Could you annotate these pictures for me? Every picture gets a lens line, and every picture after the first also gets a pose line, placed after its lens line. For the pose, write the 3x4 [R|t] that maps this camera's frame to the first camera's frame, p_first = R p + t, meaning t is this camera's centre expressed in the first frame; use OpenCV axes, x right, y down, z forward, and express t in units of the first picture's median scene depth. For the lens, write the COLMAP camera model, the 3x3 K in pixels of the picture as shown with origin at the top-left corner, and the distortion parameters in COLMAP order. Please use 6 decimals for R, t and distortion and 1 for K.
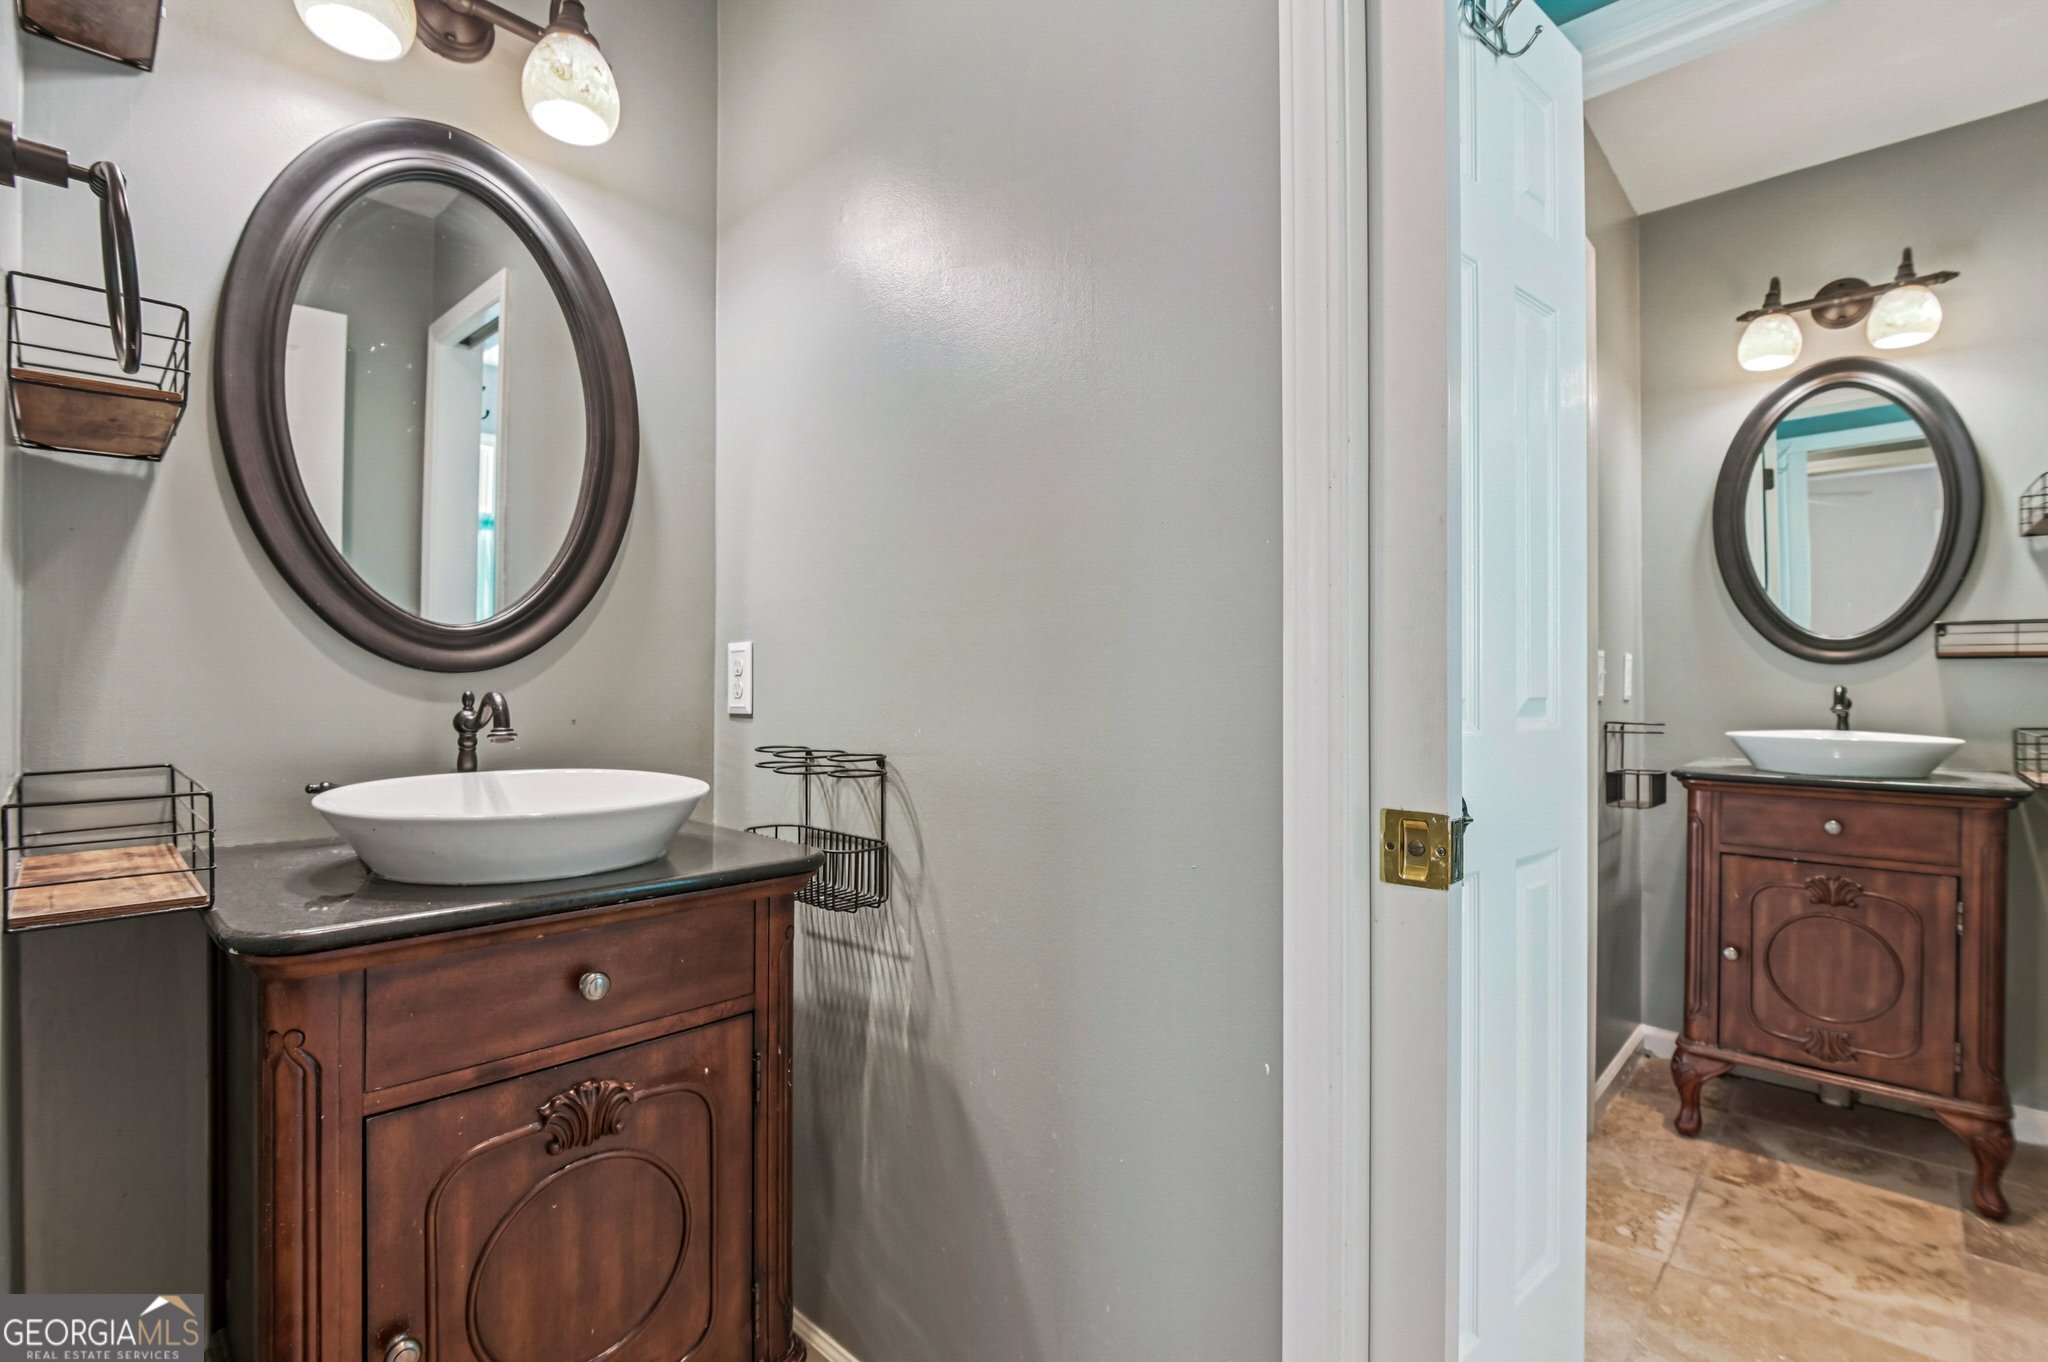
lens RADIAL K [[936.4, 0, 1026.5], [0, 936.4, 685.7], [0, 0, 1]] dist [-0.017979, -0.000193]
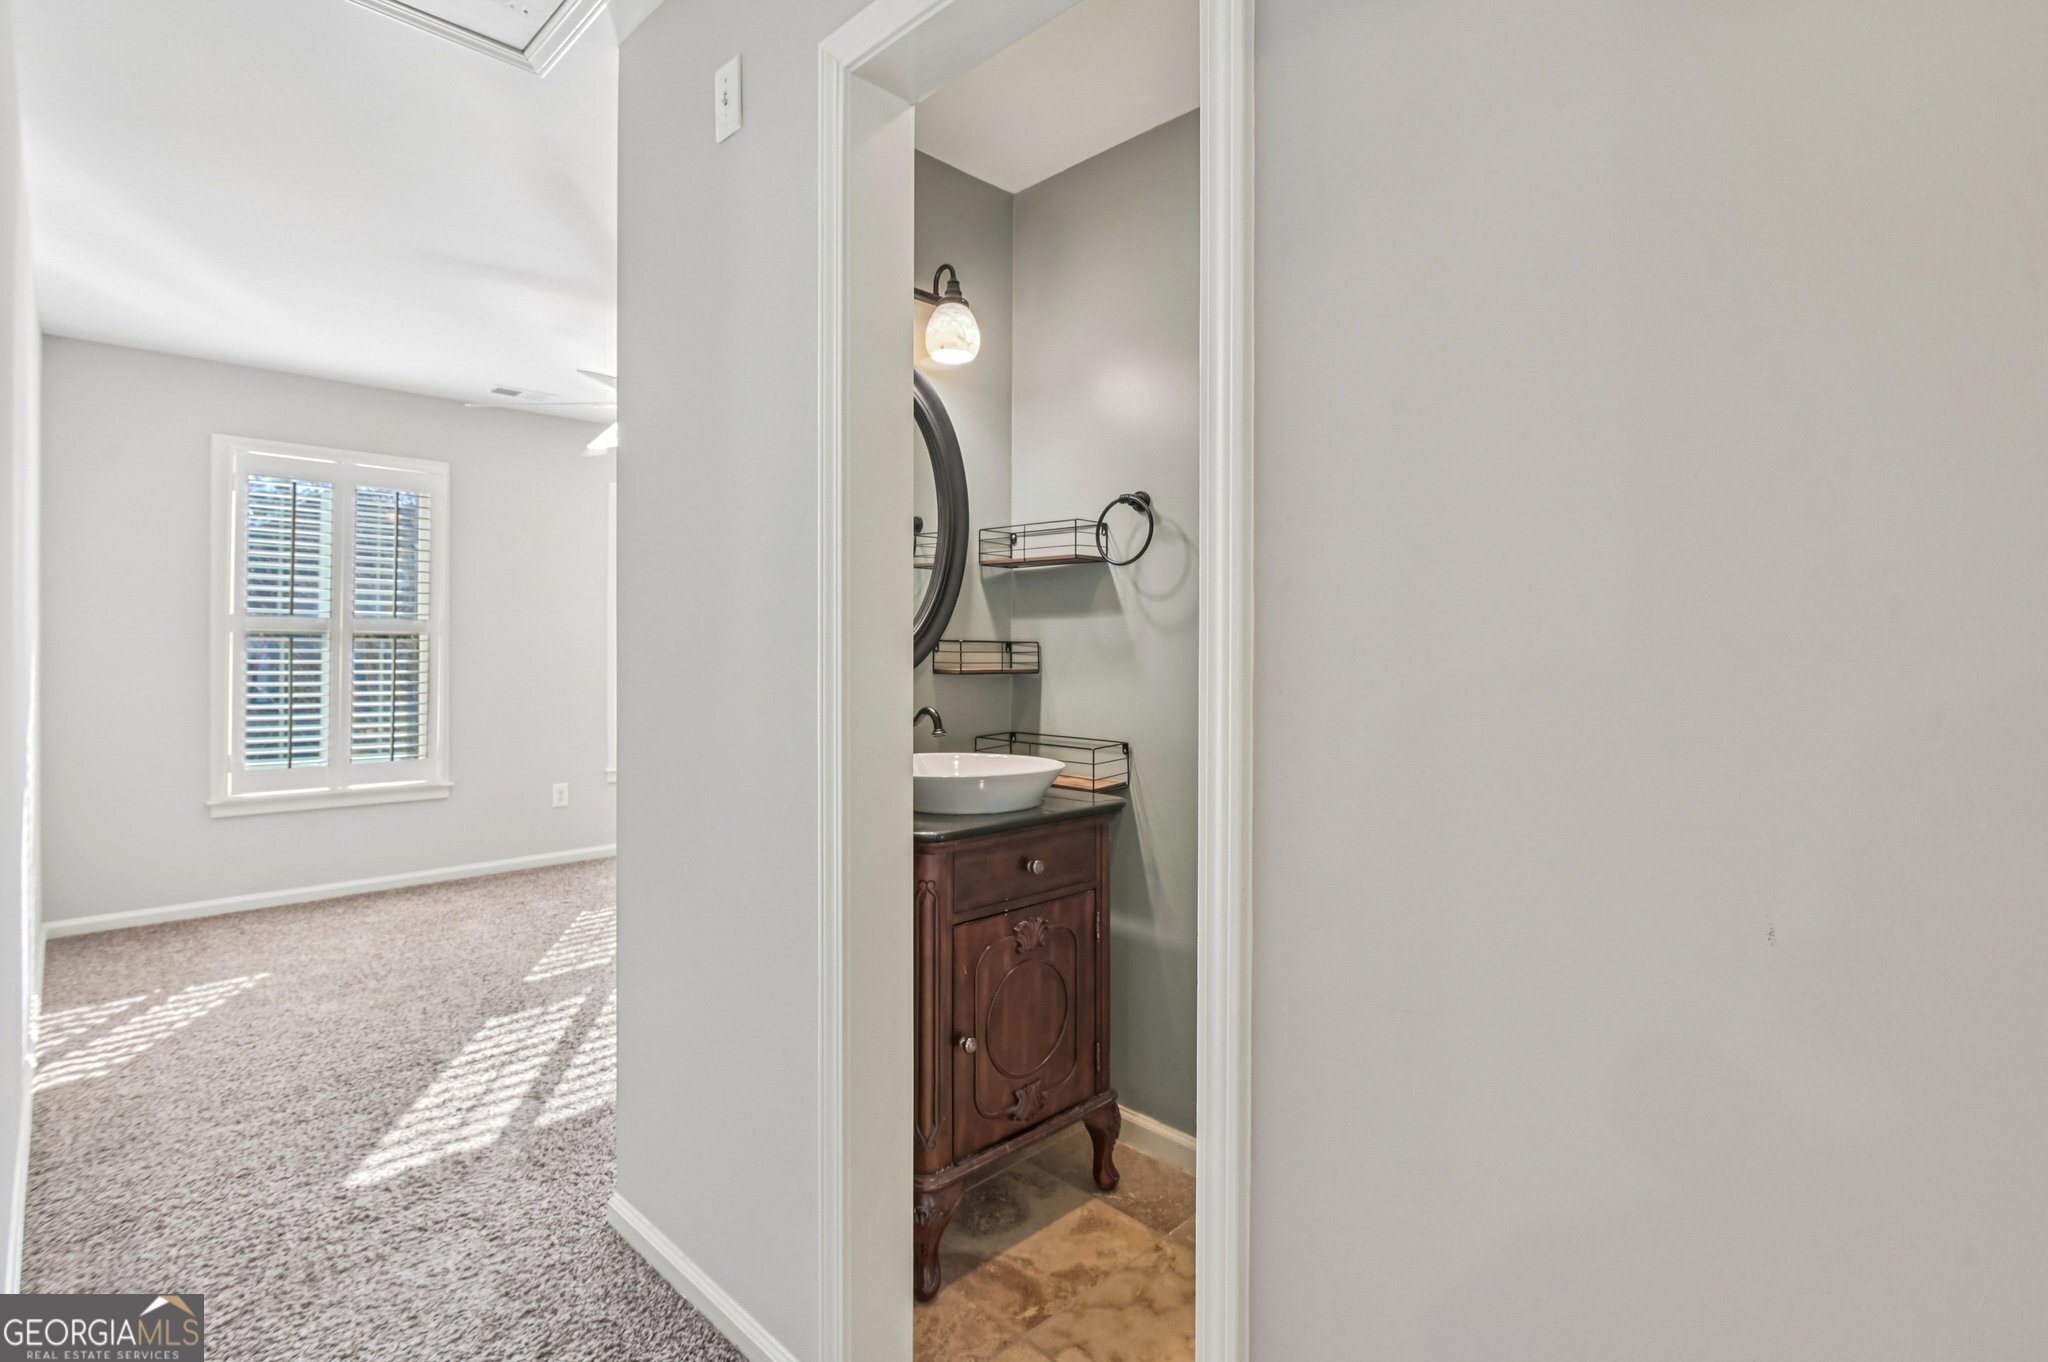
lens RADIAL K [[936.4, 0, 1011.9], [0, 936.4, 664.4], [0, 0, 1]] dist [-0.017979, -0.000193]
pose [[0.011093, -0.007477, 0.999911, -0.063407], [-0.008338, 0.999937, 0.007570, -0.055196], [-0.999904, -0.008421, 0.011030, 1.001783]]
